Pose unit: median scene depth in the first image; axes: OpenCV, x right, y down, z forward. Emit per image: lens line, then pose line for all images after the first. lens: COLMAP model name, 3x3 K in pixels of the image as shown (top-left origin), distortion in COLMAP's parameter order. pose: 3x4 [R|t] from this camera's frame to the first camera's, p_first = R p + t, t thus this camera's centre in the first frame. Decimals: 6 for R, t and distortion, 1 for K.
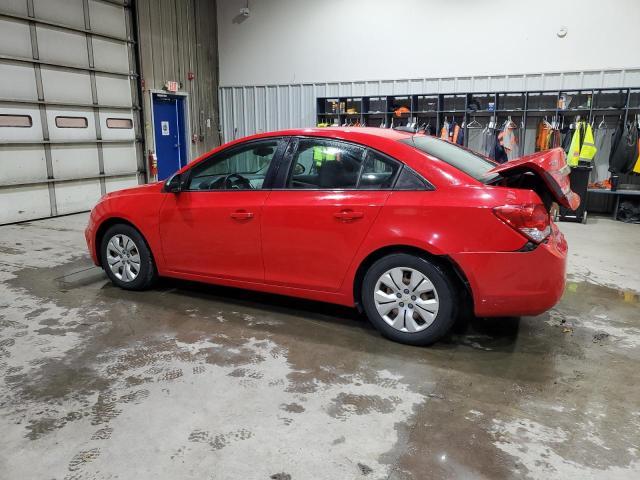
lens RADIAL K [[477.6, 0, 322.6], [0, 477.6, 236.3], [0, 0, 1]] dist [0.004761, -0.000059]
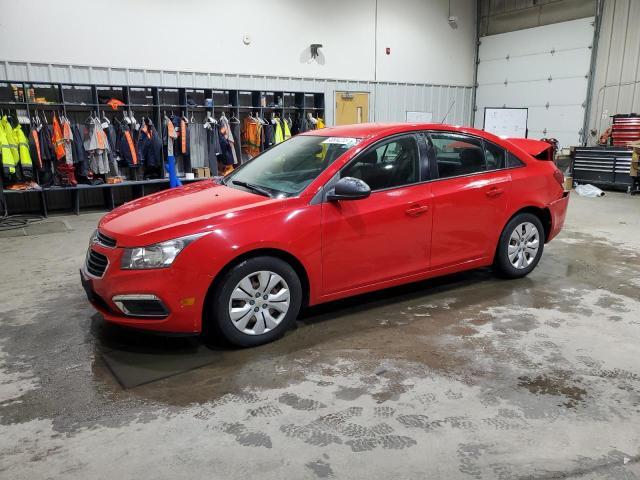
lens RADIAL K [[477.6, 0, 322.6], [0, 477.6, 236.3], [0, 0, 1]] dist [0.004761, -0.000059]
pose [[0.538458, -0.194388, 0.819925, -1.125691], [0.184766, 0.976586, 0.110191, -0.138440], [-0.822146, 0.092162, 0.561767, 0.599148]]
